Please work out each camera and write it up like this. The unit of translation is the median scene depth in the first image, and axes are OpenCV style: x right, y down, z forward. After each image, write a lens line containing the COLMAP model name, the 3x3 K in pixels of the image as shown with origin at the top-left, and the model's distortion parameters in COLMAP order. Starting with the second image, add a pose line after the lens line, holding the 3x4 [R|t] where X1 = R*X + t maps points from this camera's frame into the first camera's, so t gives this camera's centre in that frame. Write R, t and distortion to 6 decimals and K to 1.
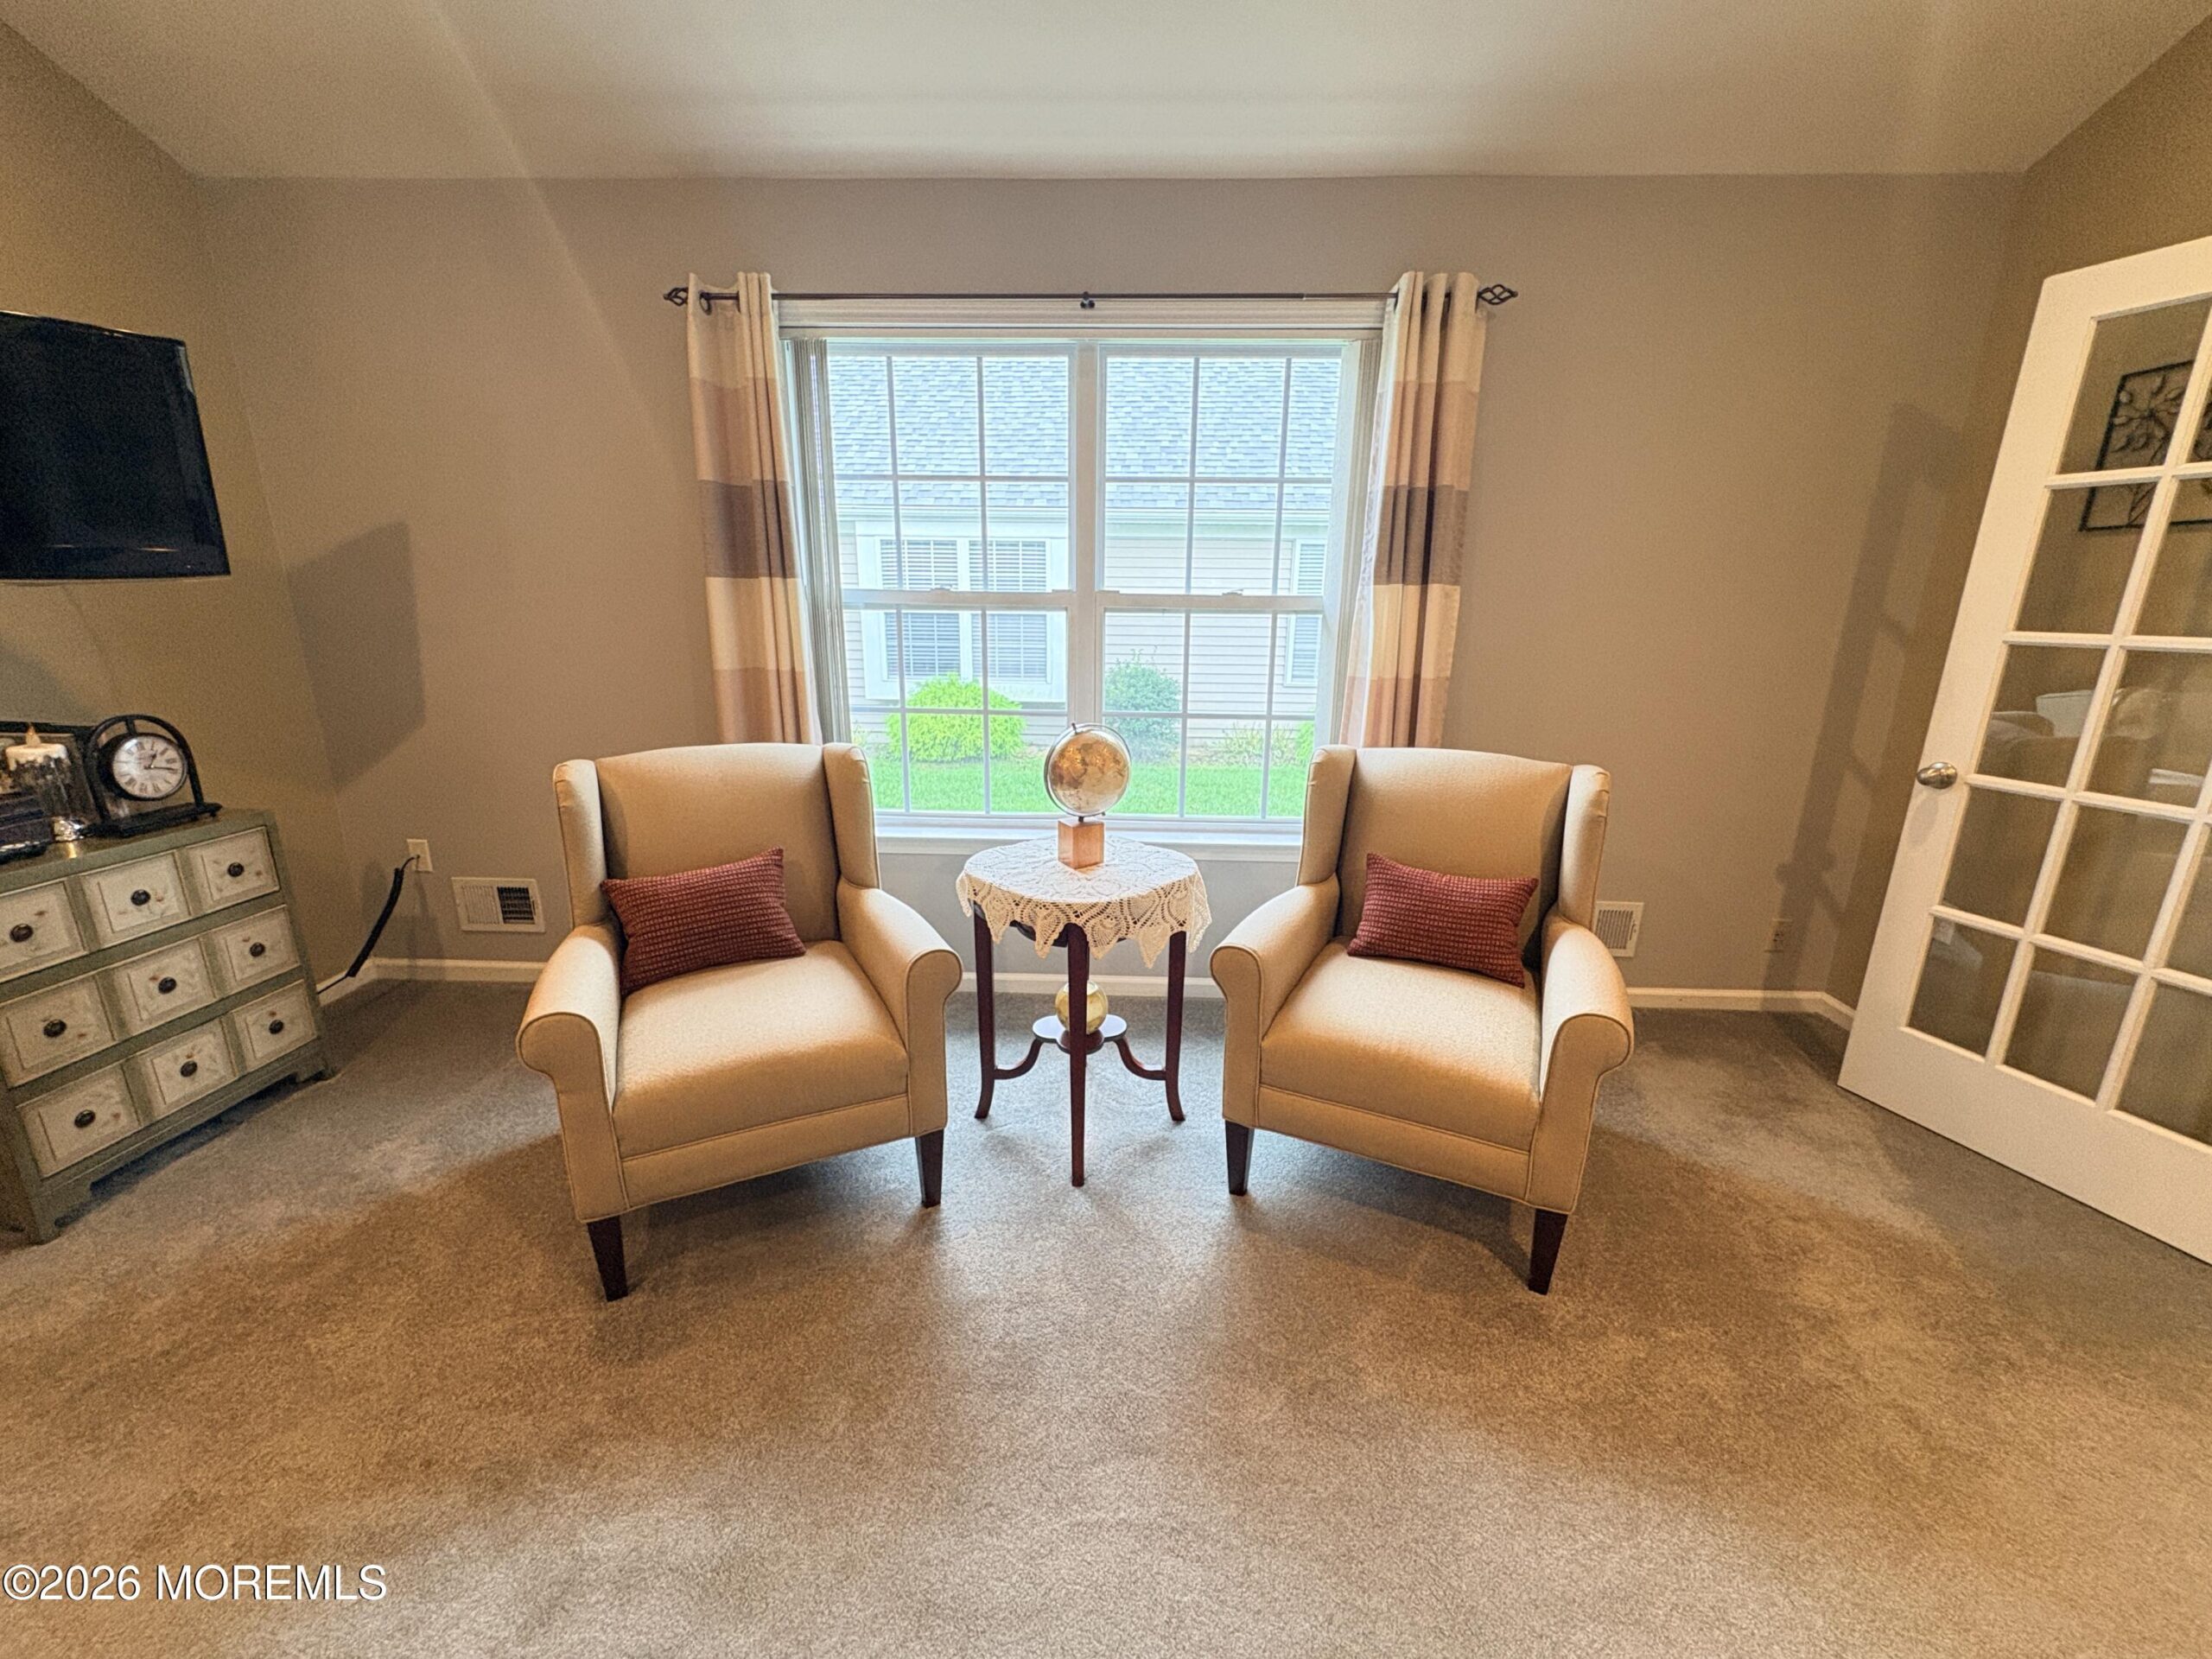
lens RADIAL K [[886.9, 0, 1106.5], [0, 886.9, 829.8], [0, 0, 1]] dist [0.000151, 0.000805]
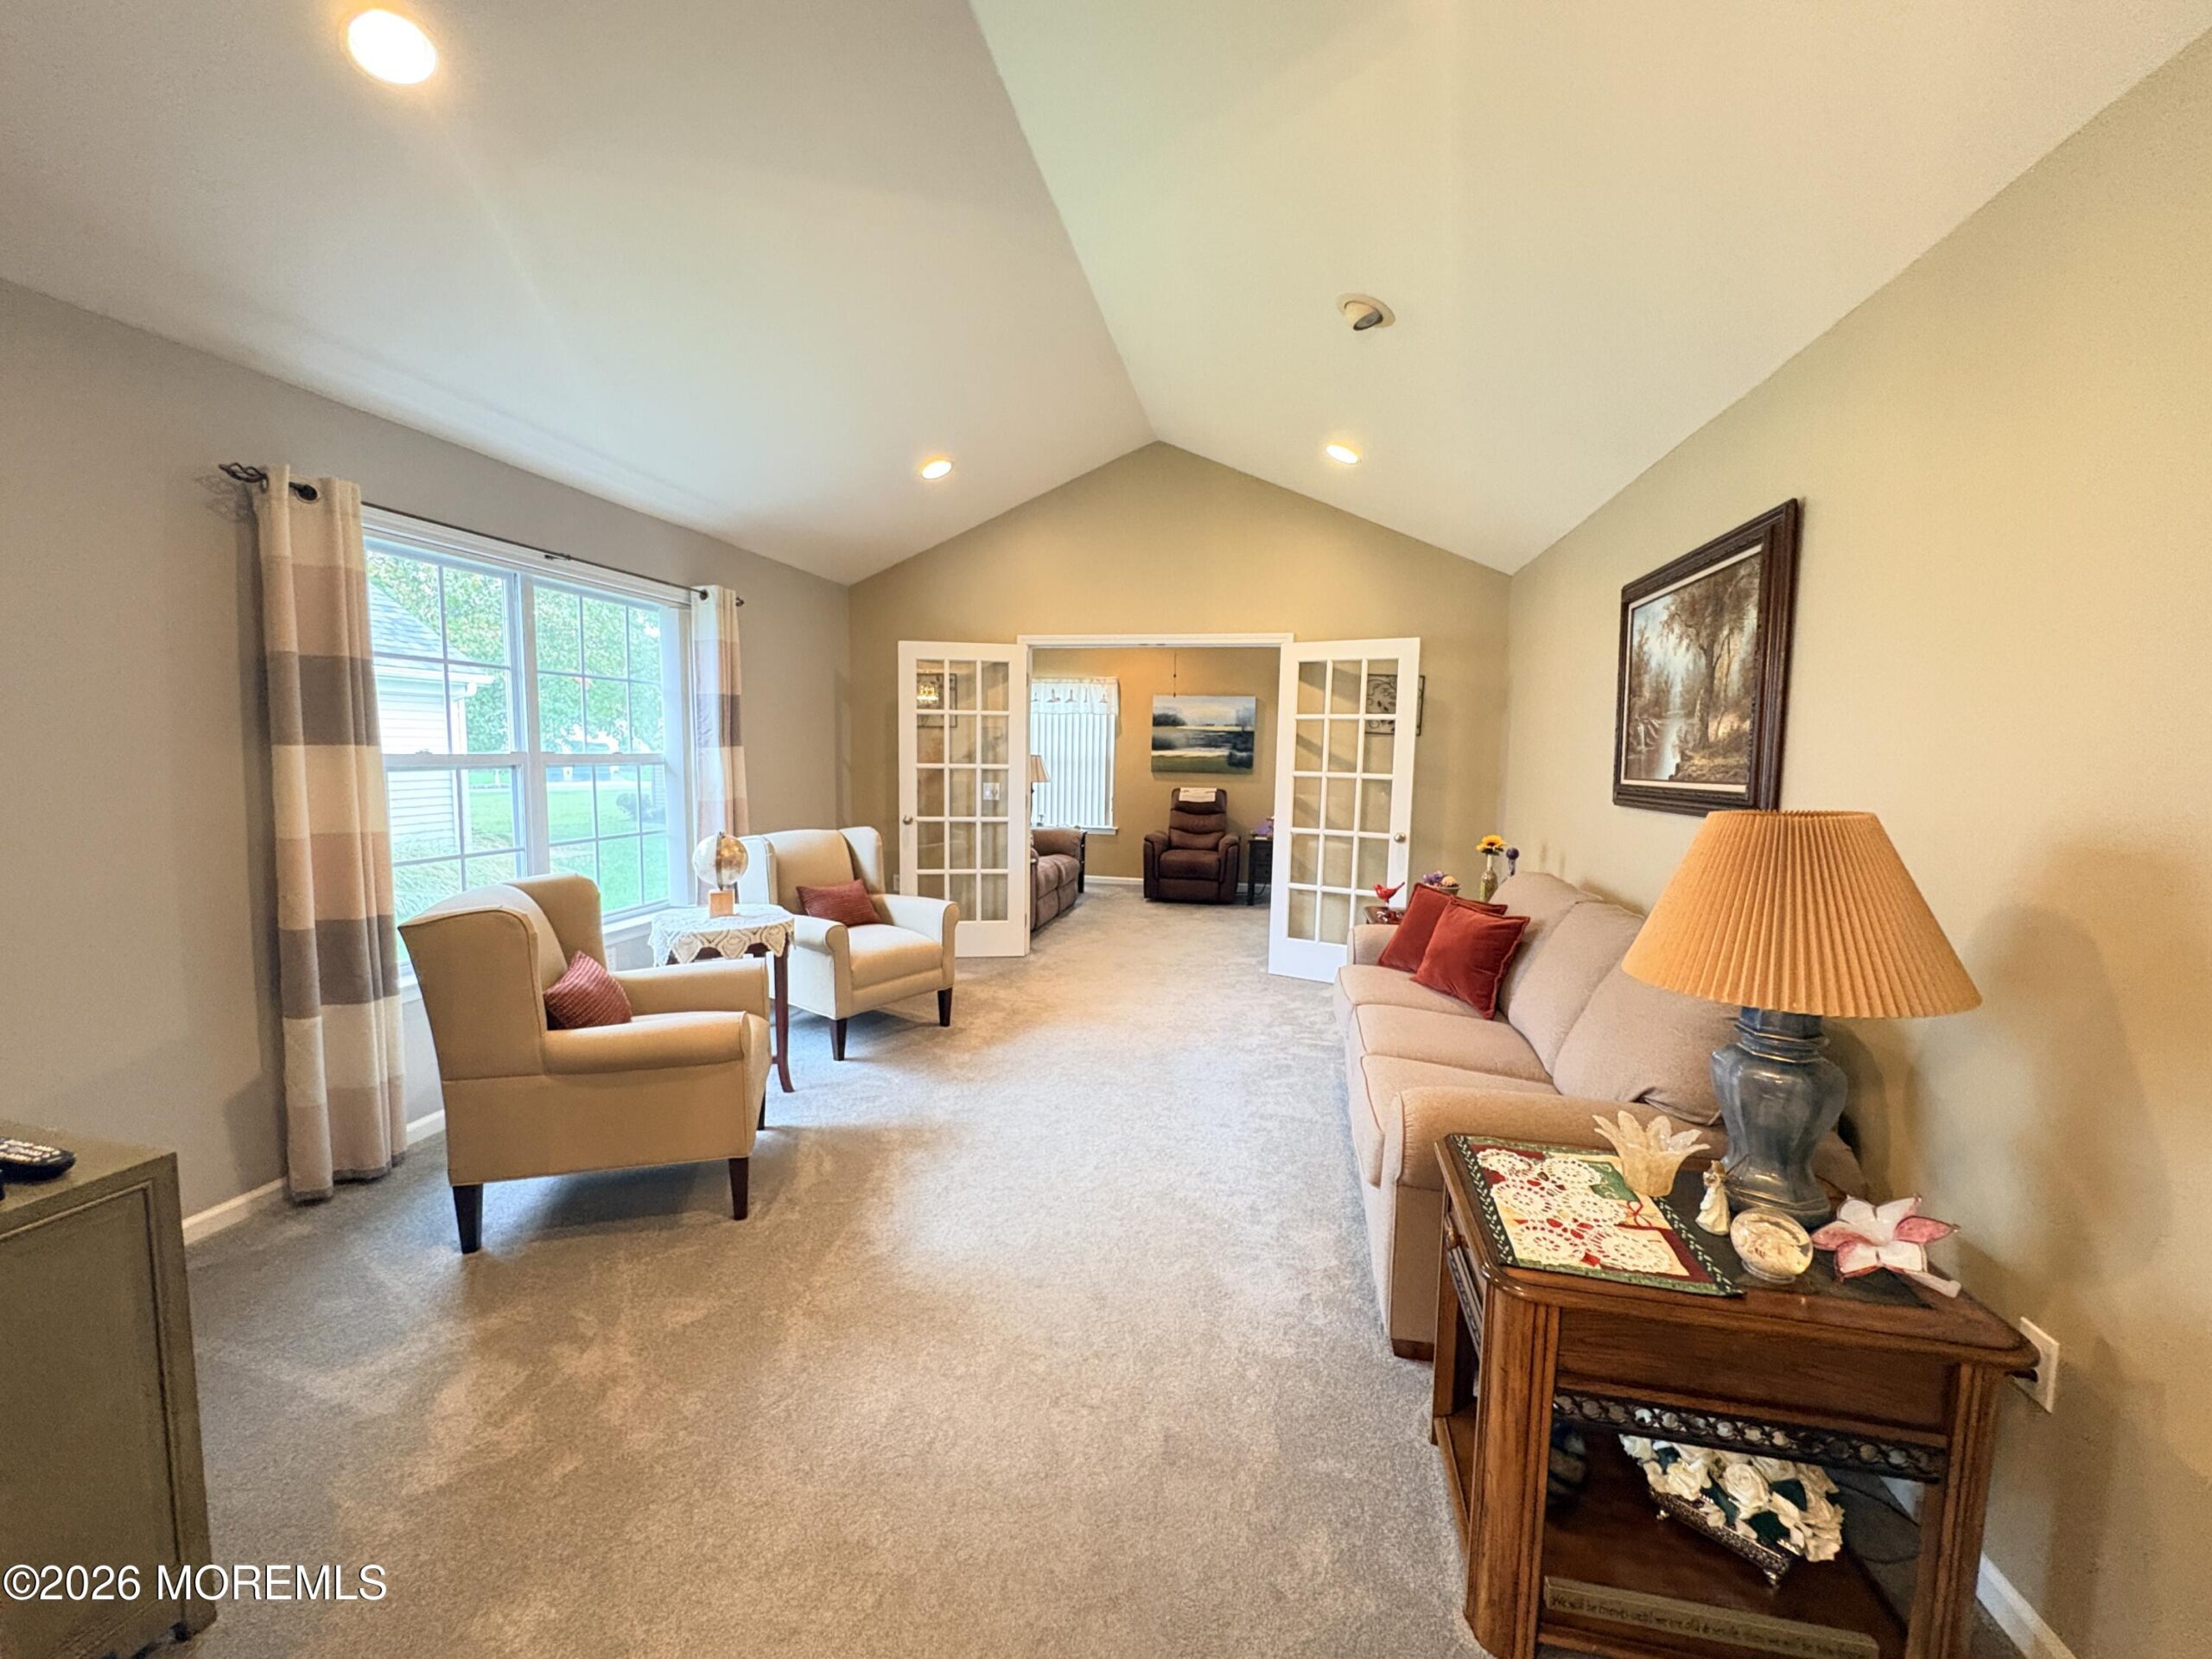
lens RADIAL K [[887.0, 0, 1106.0], [0, 887.0, 829.5], [0, 0, 1]] dist [0.000541, 0.000032]
pose [[0.167356, -0.099163, 0.980897, -1.322419], [0.246488, 0.967540, 0.055758, -0.031064], [-0.954587, 0.232448, 0.186366, -0.011662]]
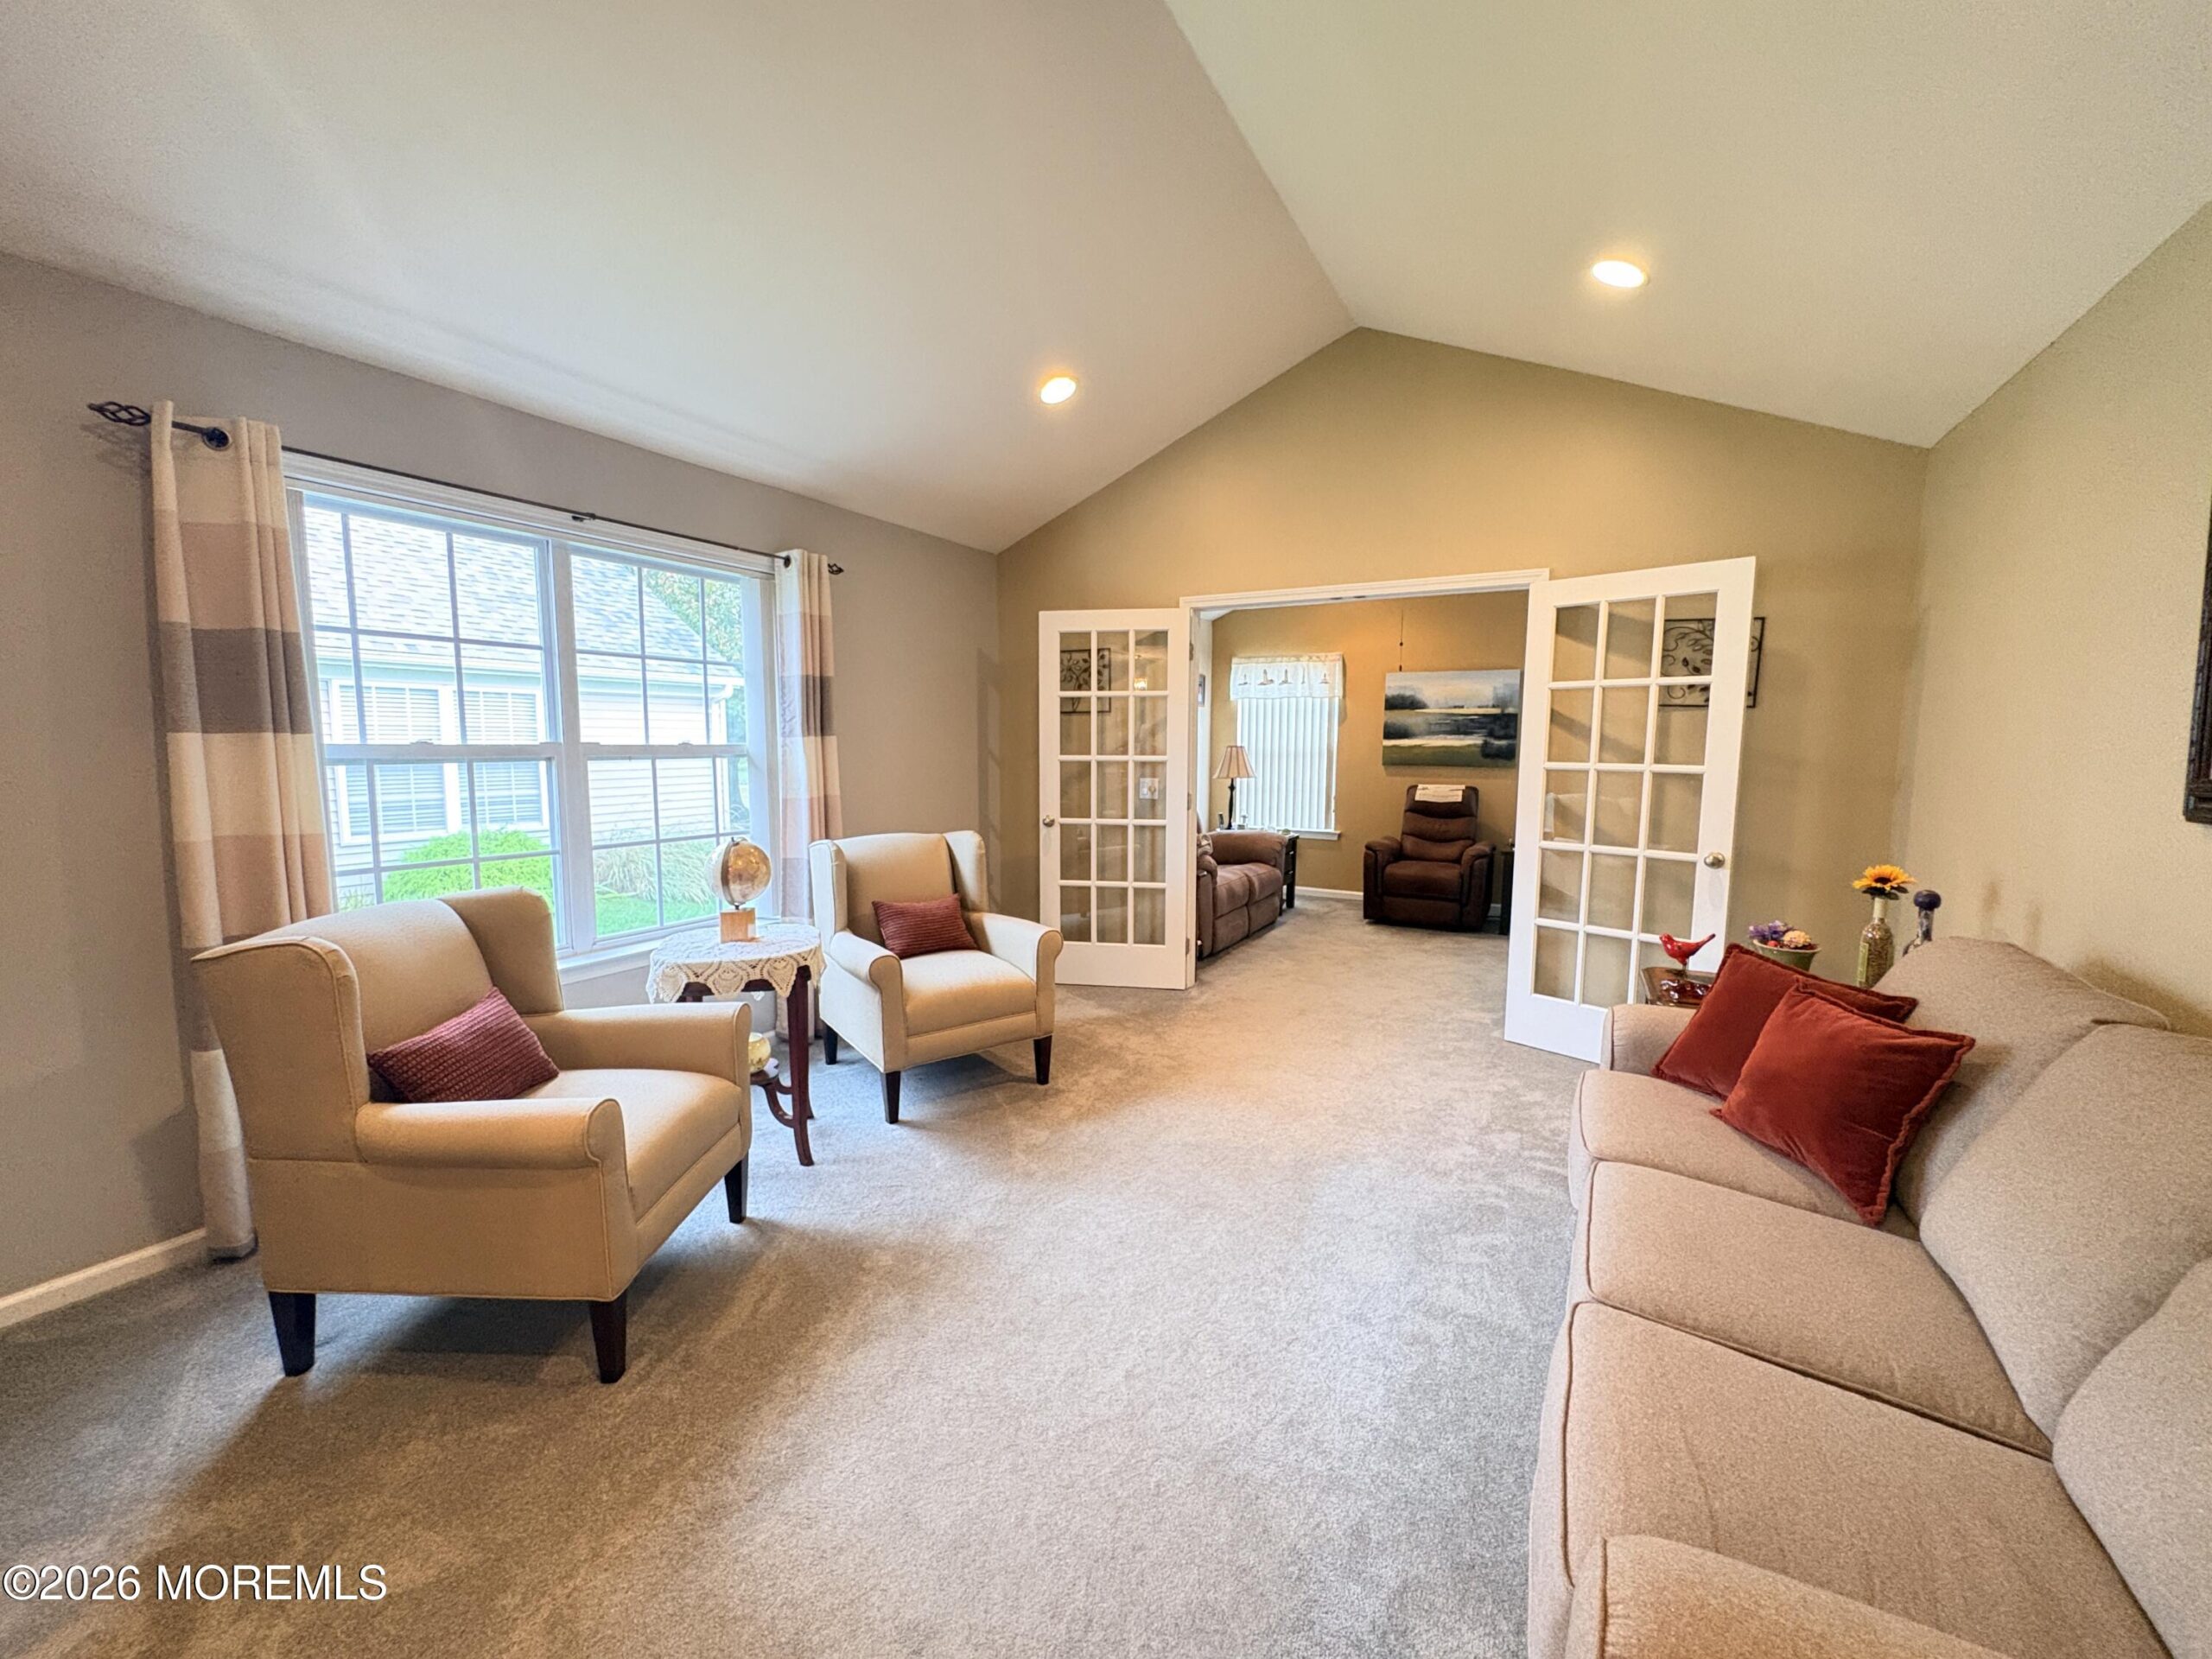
lens RADIAL K [[886.9, 0, 1106.5], [0, 886.9, 829.8], [0, 0, 1]] dist [0.000151, 0.000805]
pose [[0.455130, -0.098311, 0.884981, -0.830344], [0.236156, 0.971621, -0.013515, 0.020556], [-0.858538, 0.215144, 0.465431, -0.116262]]
